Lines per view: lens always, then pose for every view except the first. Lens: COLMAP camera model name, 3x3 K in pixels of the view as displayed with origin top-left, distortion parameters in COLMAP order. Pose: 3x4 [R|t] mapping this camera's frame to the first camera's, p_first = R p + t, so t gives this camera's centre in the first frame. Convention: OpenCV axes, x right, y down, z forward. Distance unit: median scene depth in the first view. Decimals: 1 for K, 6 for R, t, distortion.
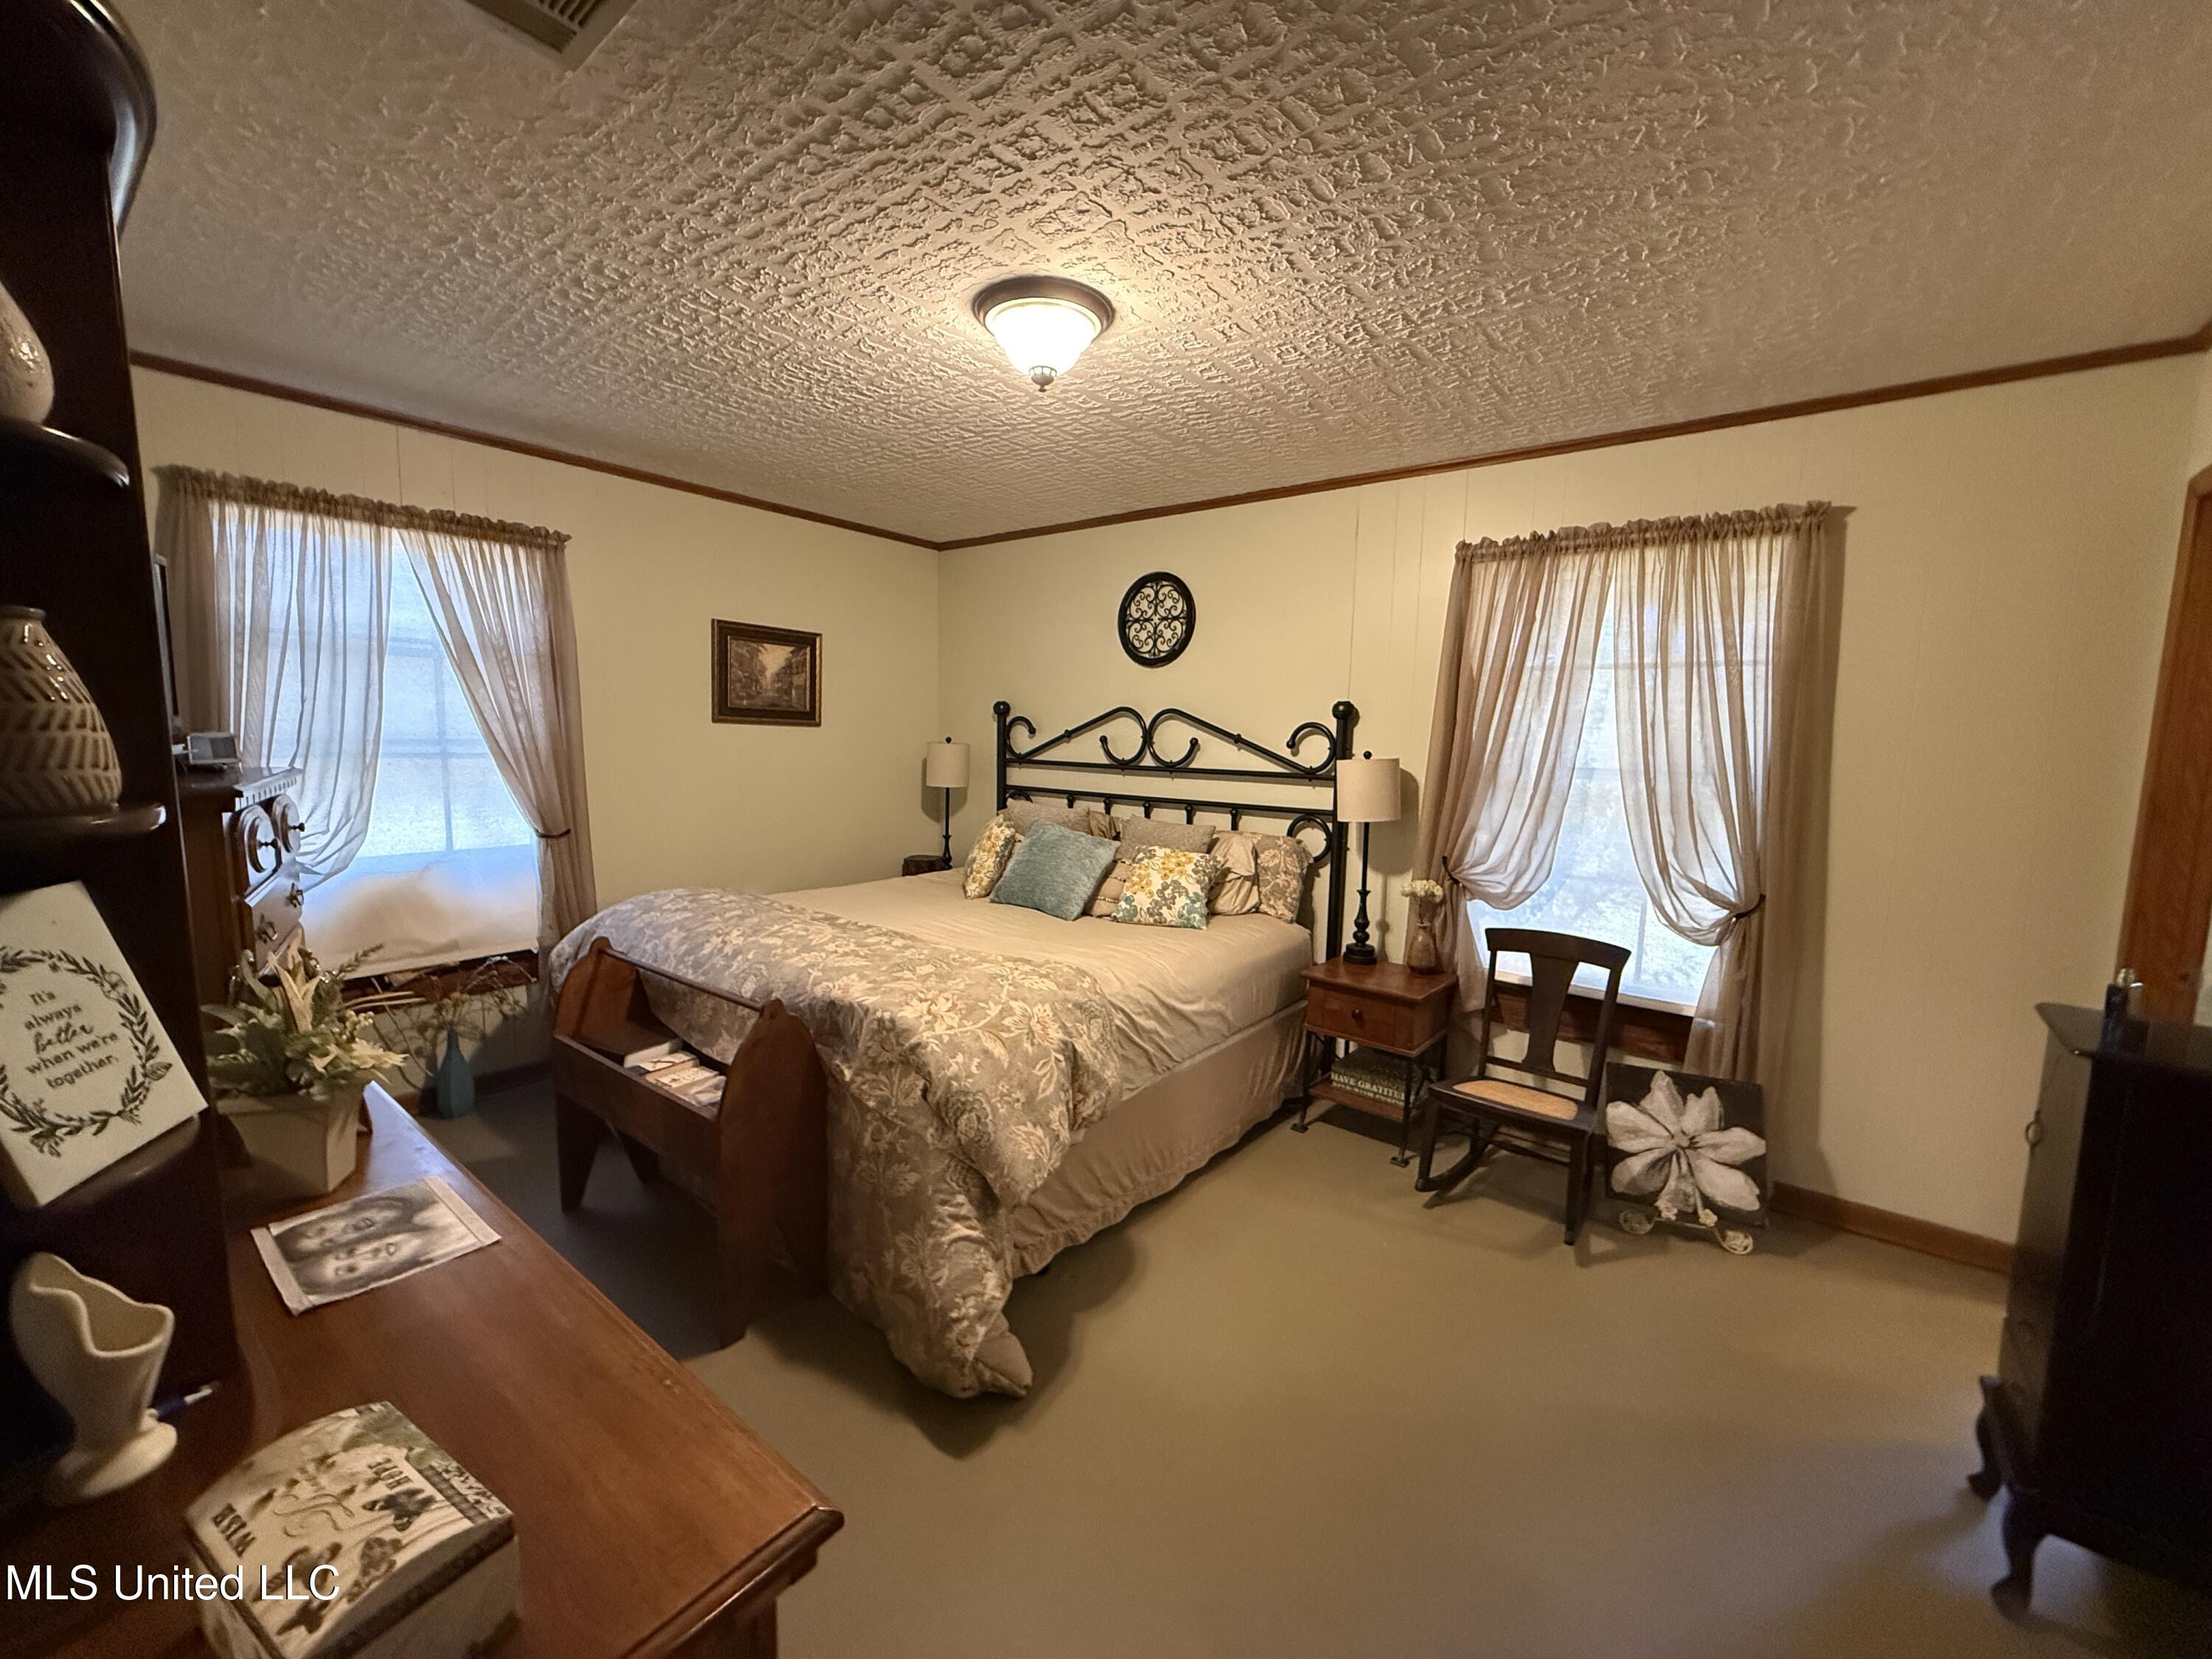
lens RADIAL K [[878.8, 0, 1100.7], [0, 878.8, 829.8], [0, 0, 1]] dist [0.000342, -0.000108]
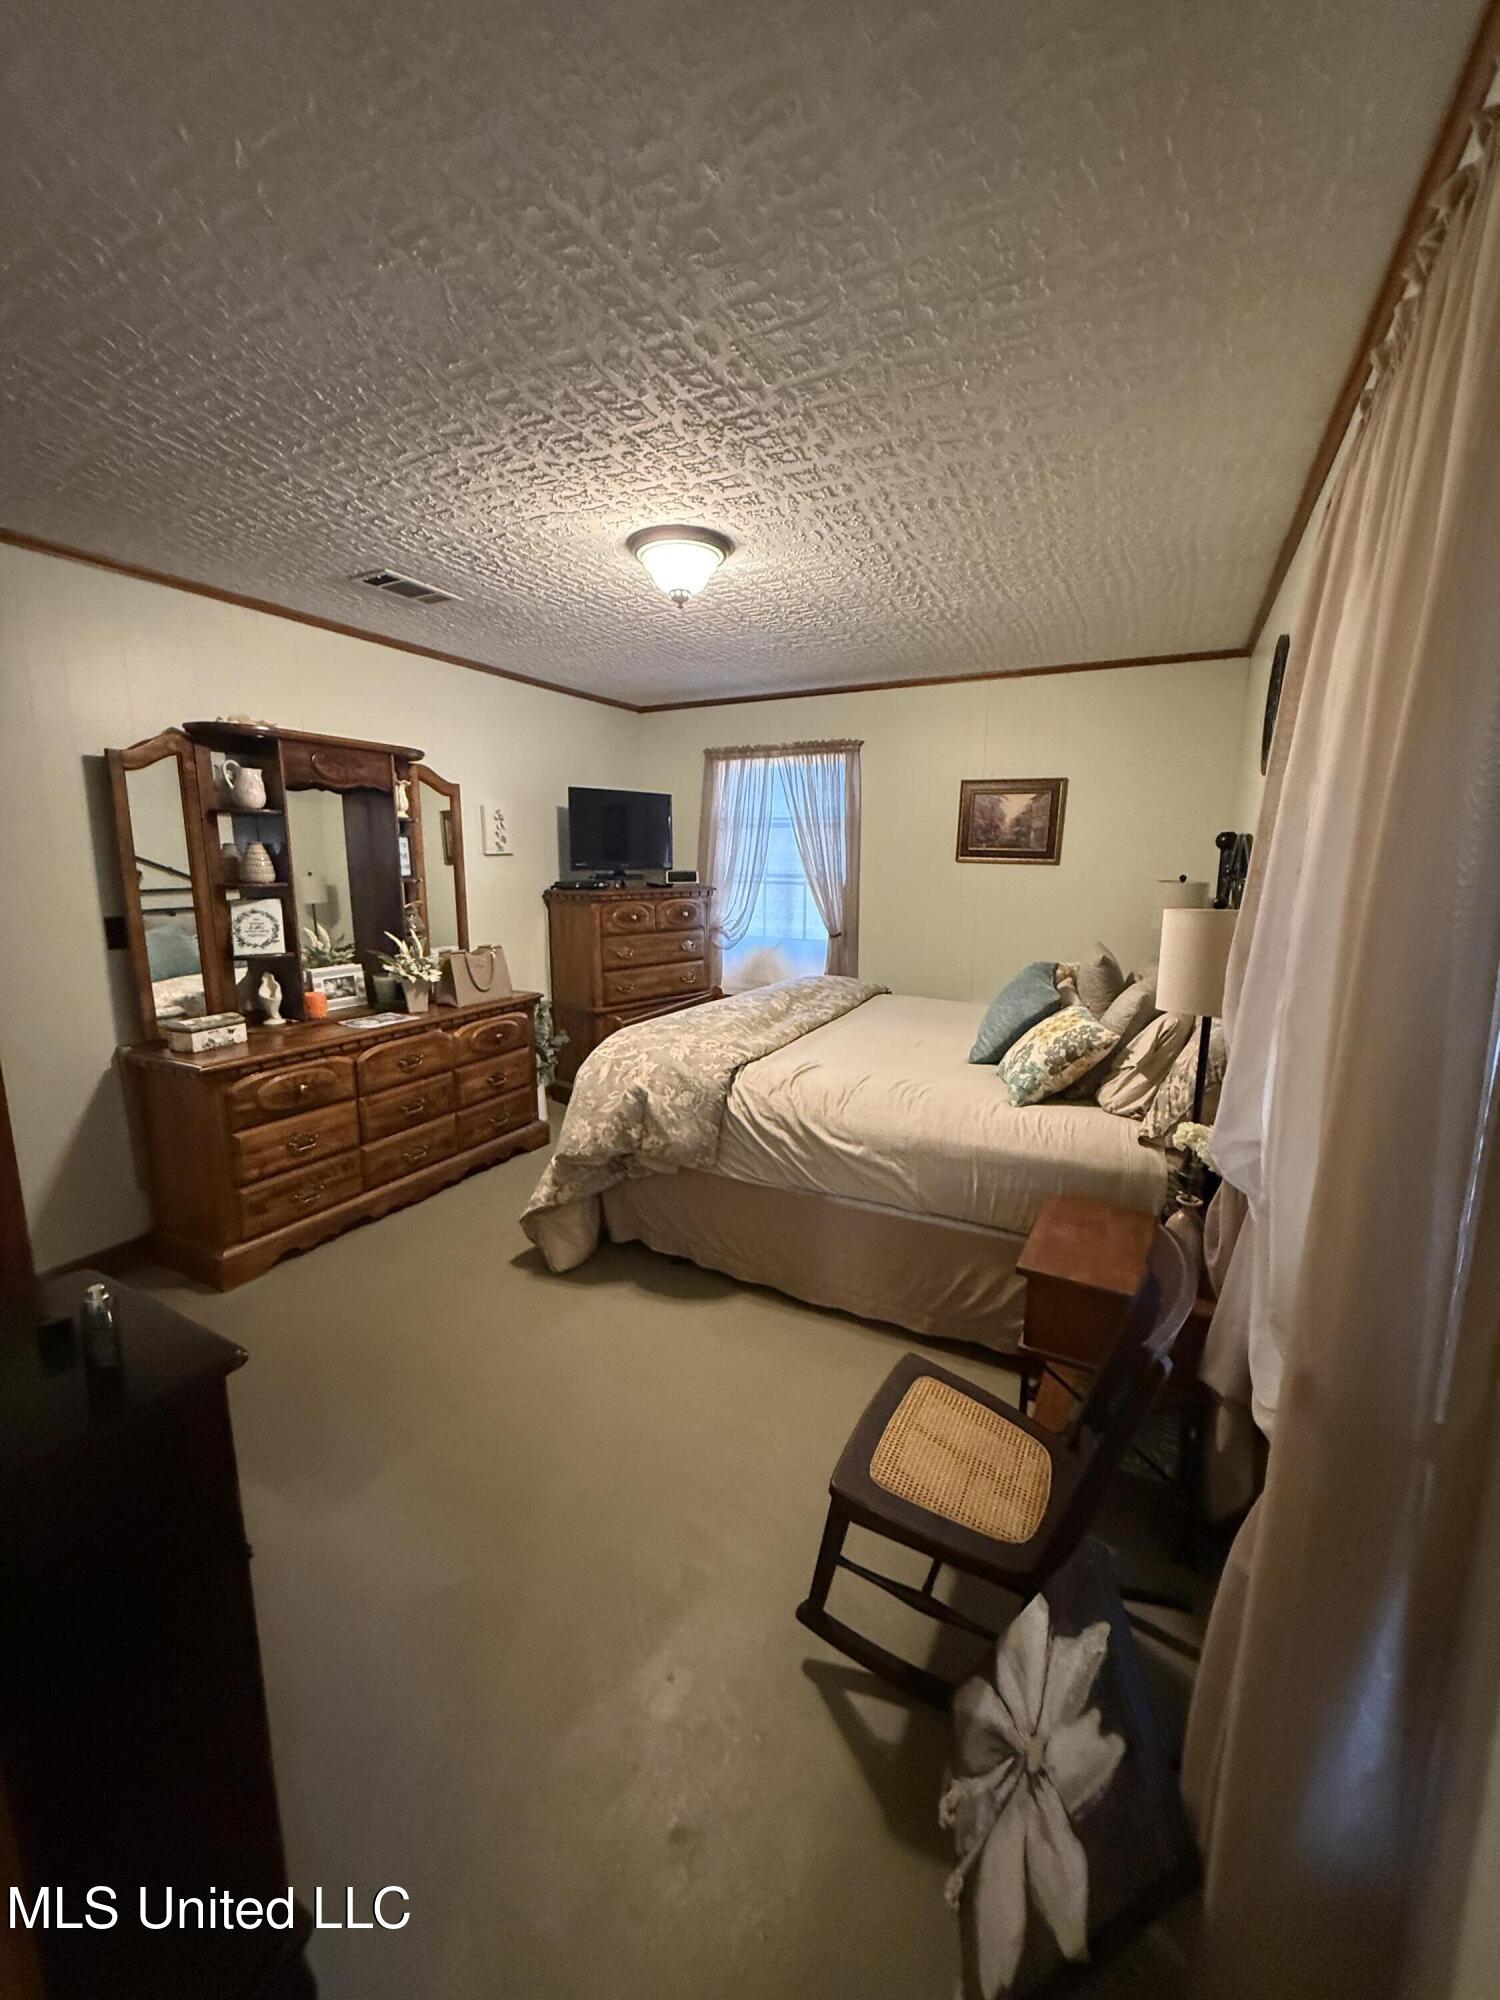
lens RADIAL K [[794.5, 0, 749.2], [0, 794.5, 993.5], [0, 0, 1]] dist [0.000342, -0.000108]
pose [[0.185521, 0.148102, -0.971415, 1.141955], [-0.110366, 0.985462, 0.129165, -0.087655], [0.976423, 0.083248, 0.199169, 0.863445]]
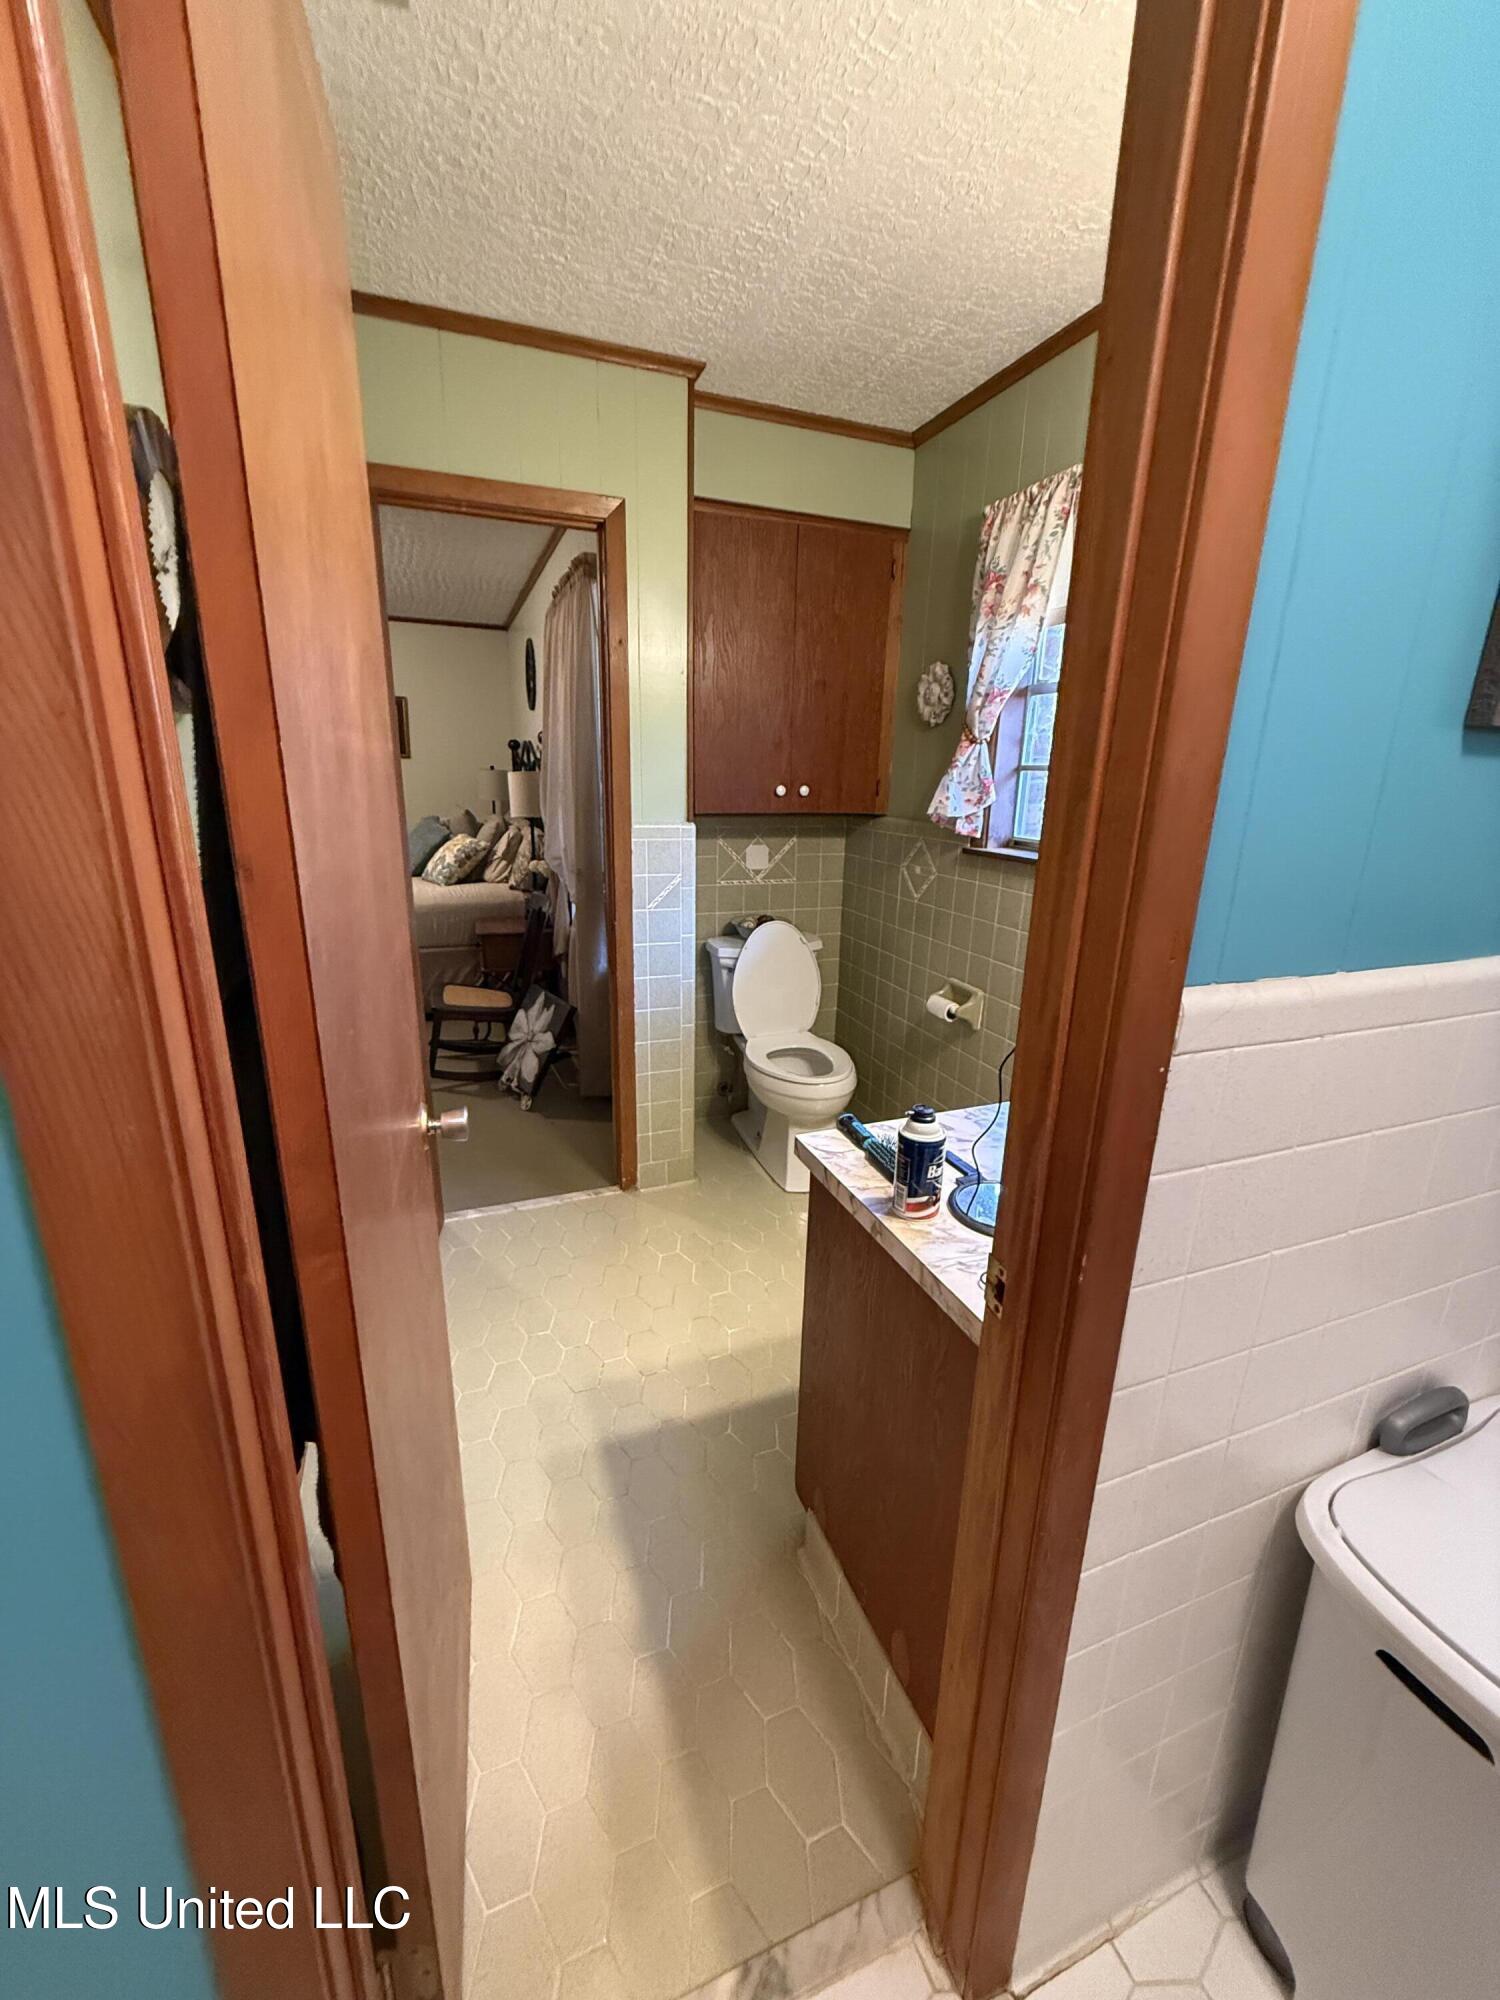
lens RADIAL K [[789.6, 0, 751.3], [0, 789.6, 994.6], [0, 0, 1]] dist [-0.000302, 0.000041]
pose [[0.859561, 0.139118, -0.491732, 1.906349], [-0.064155, 0.983996, 0.166242, 0.057401], [0.506990, -0.111348, 0.854730, 0.063477]]
